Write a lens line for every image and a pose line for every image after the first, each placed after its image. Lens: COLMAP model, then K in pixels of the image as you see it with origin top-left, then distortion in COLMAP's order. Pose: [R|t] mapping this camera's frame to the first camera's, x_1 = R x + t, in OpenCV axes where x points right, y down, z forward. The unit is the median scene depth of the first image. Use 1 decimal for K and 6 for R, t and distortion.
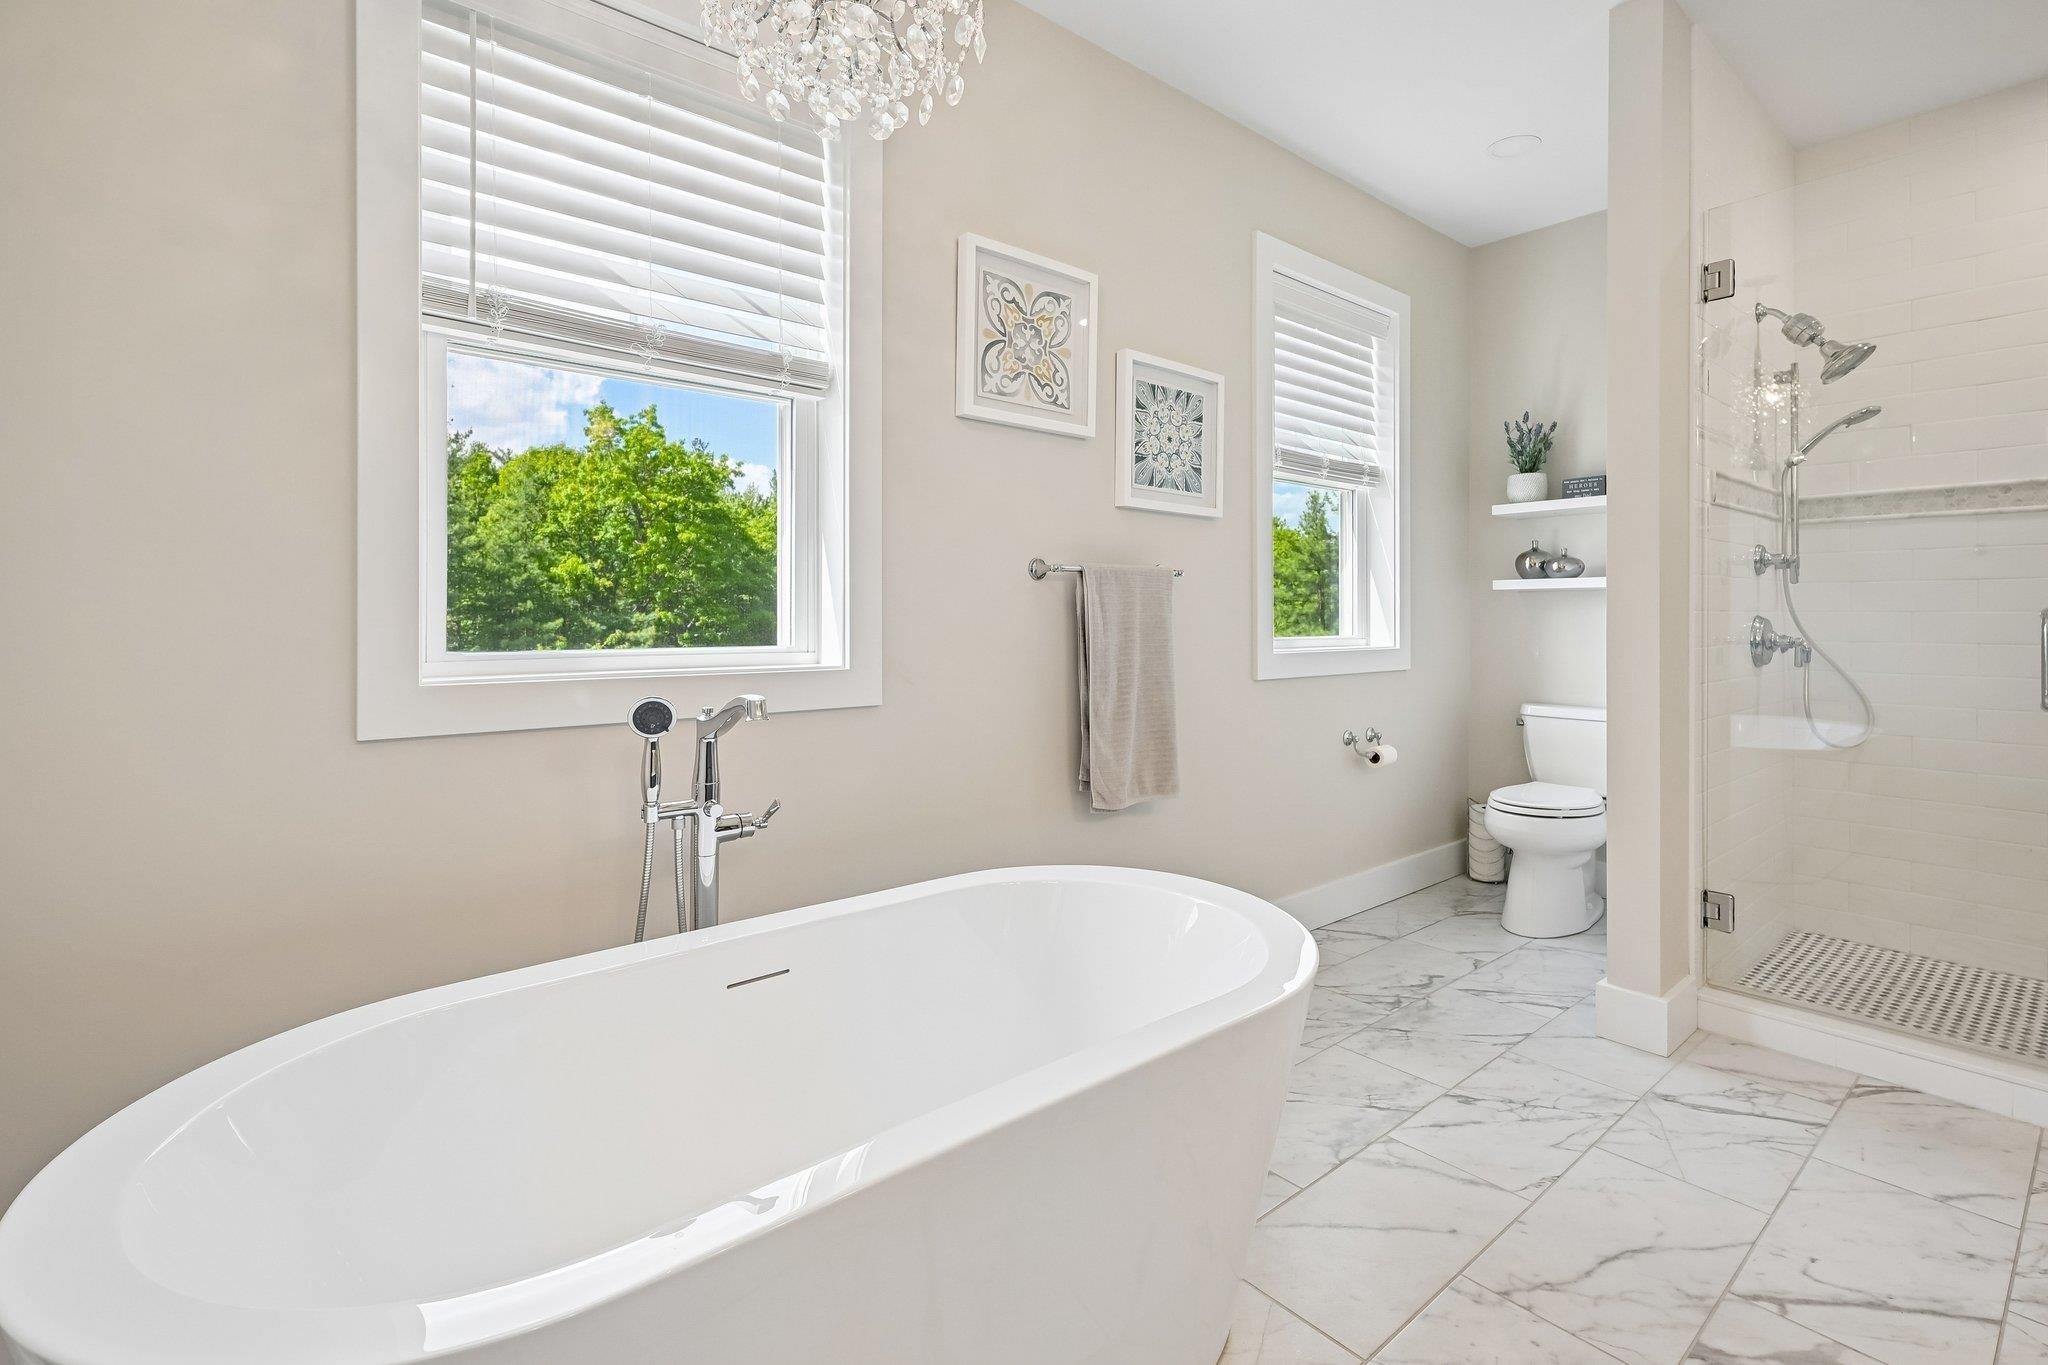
lens RADIAL K [[920.4, 0, 1095.9], [0, 920.4, 619.9], [0, 0, 1]] dist [0.003761, 0.000766]
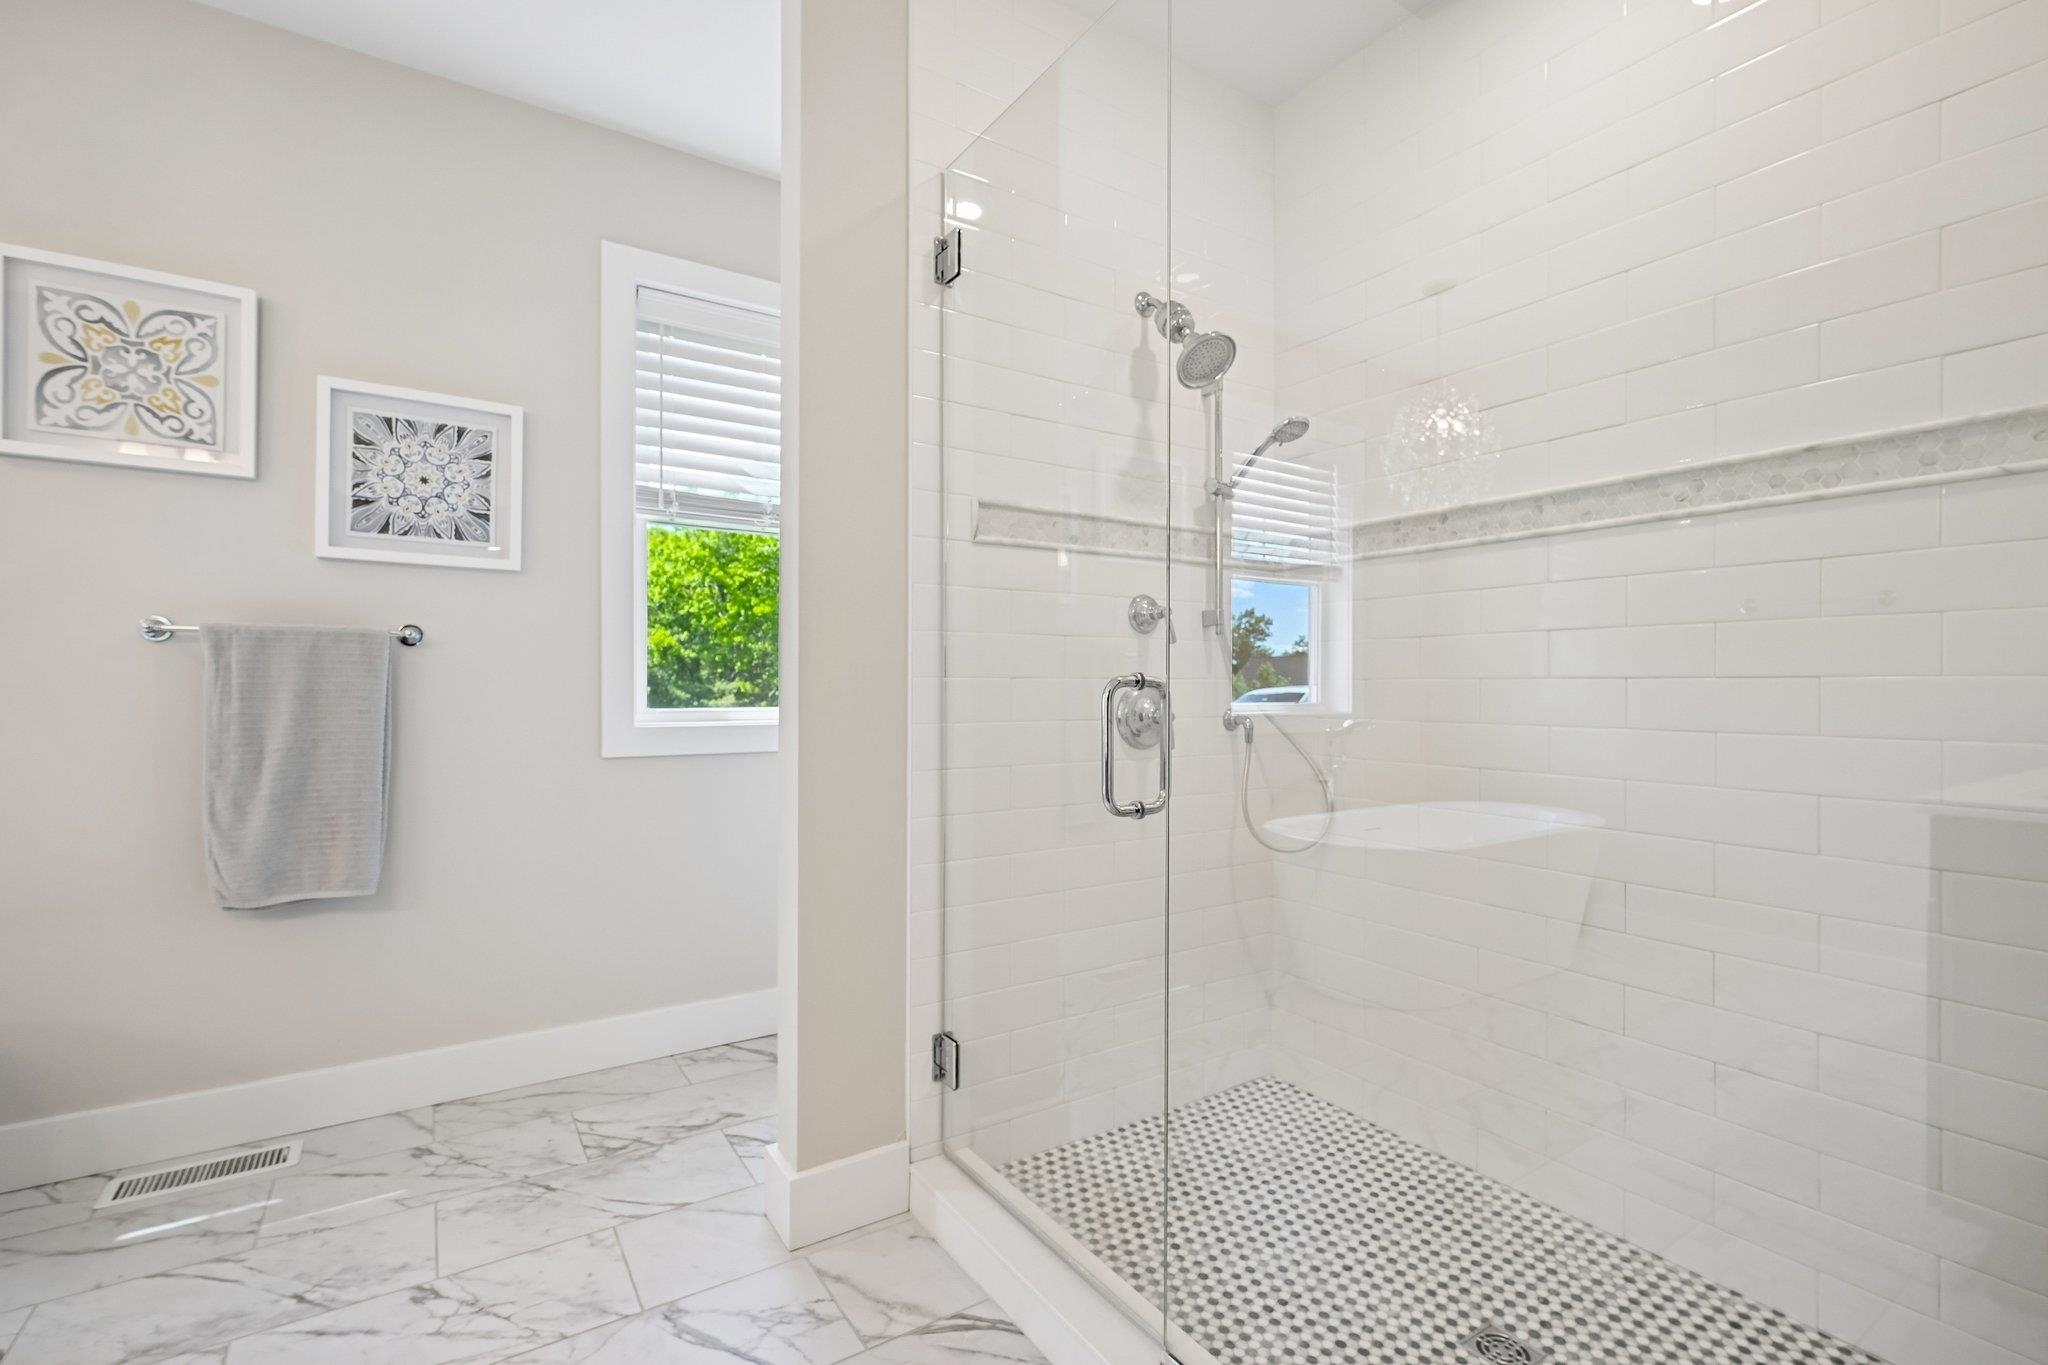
lens RADIAL K [[920.4, 0, 1033.3], [0, 920.4, 685.6], [0, 0, 1]] dist [0.003761, 0.000766]
pose [[0.991660, 0.001812, -0.128866, 0.841605], [-0.002399, 0.999987, -0.004397, 0.000428], [0.128857, 0.004670, 0.991652, 0.231972]]
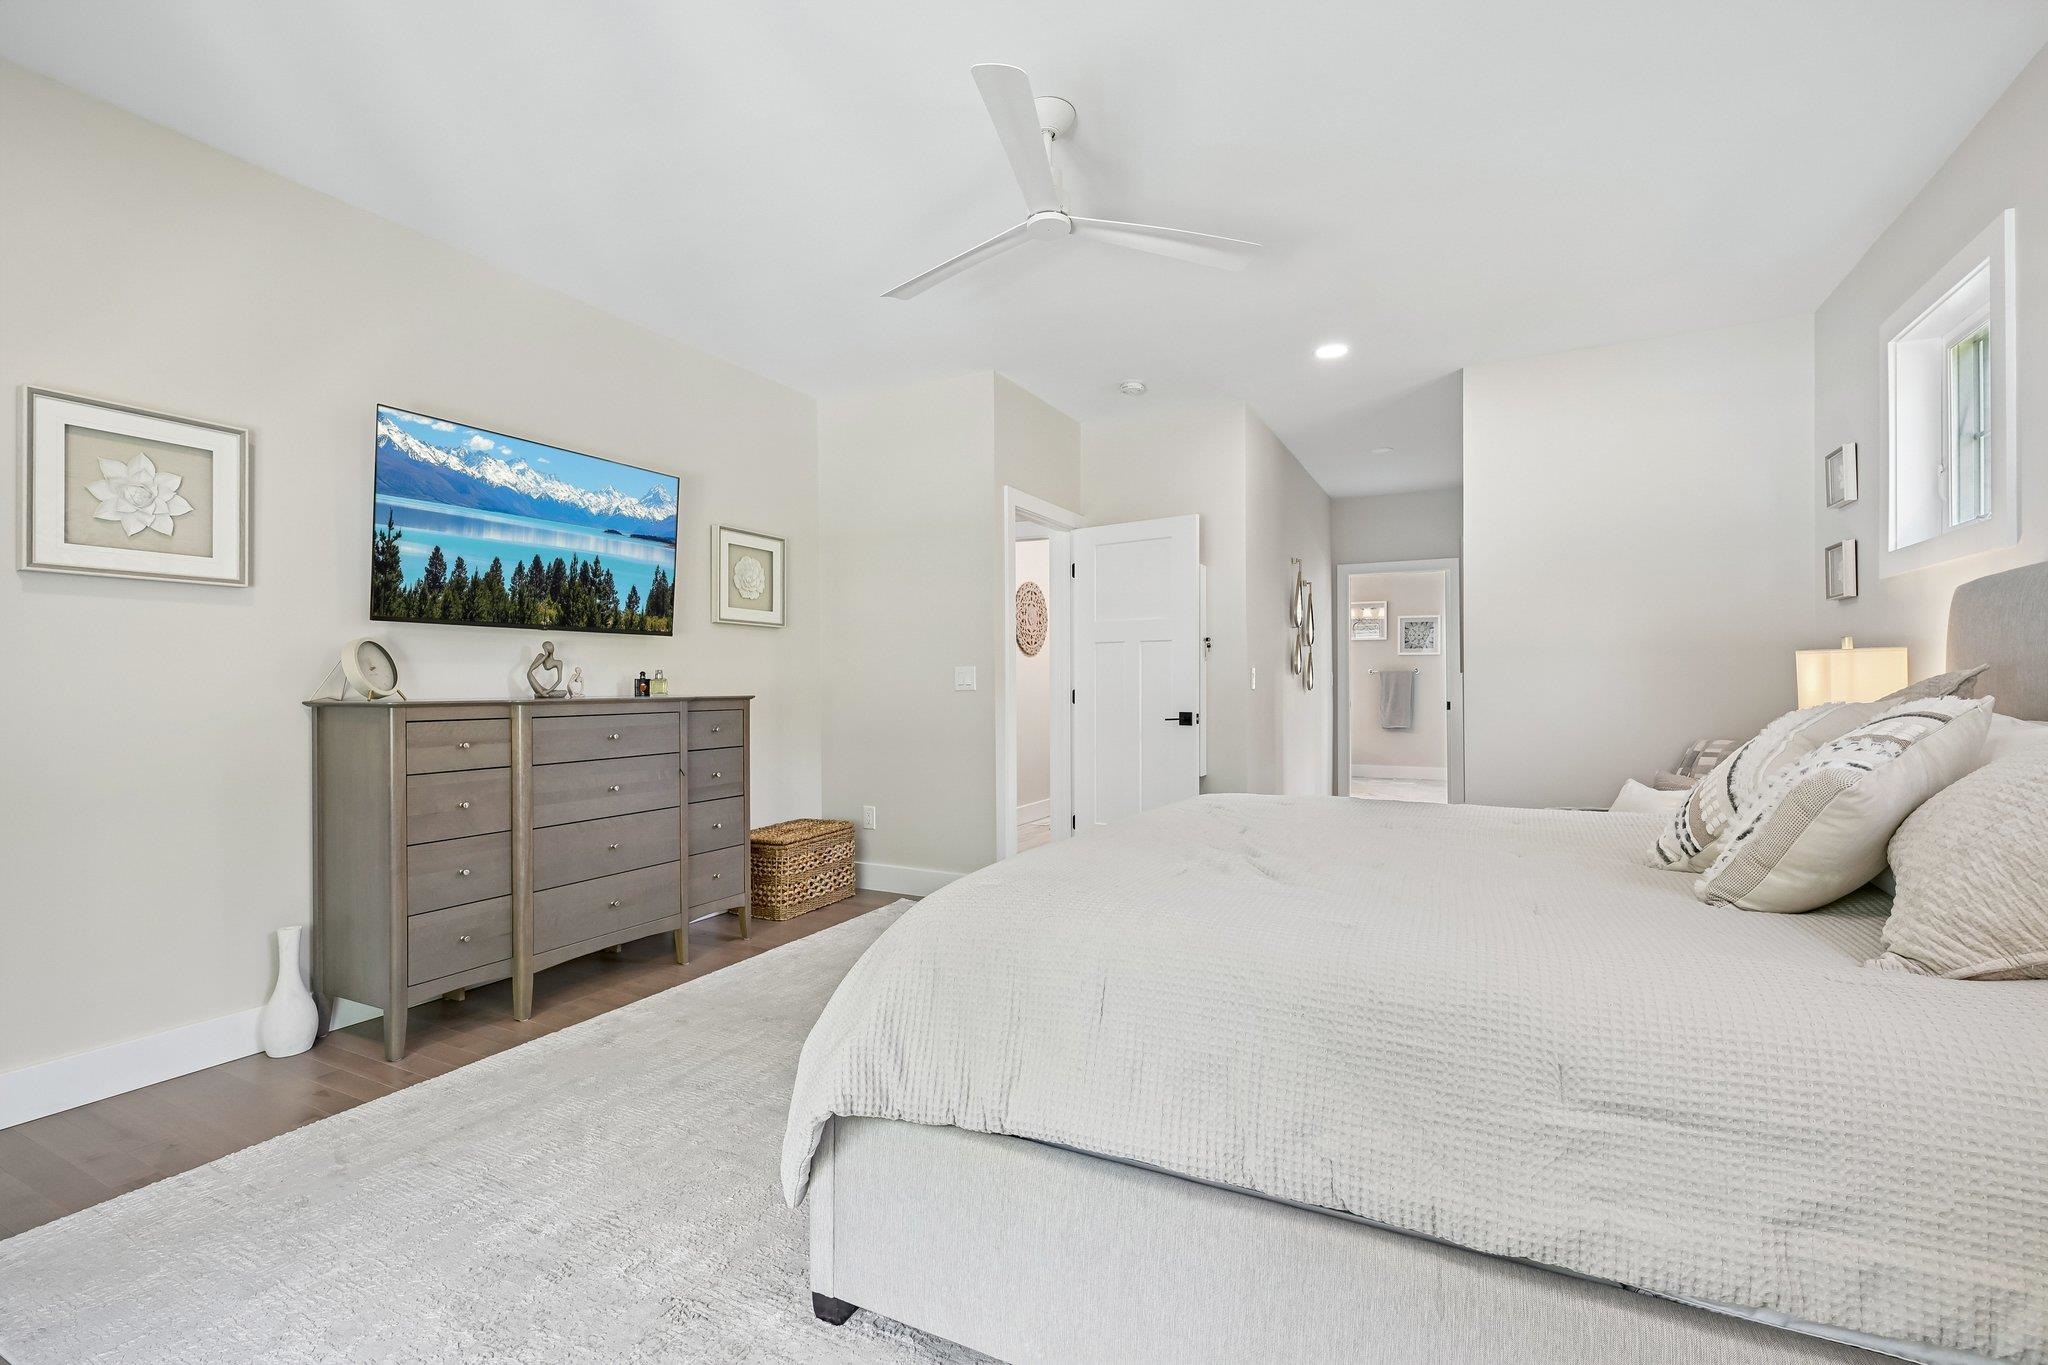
lens RADIAL K [[920.4, 0, 1024.2], [0, 920.4, 684.6], [0, 0, 1]] dist [0.003761, 0.000766]
pose [[0.370536, -0.008586, -0.928779, 3.254449], [0.011622, 0.999922, -0.004607, 0.002642], [0.928746, -0.009088, 0.370606, -2.064329]]
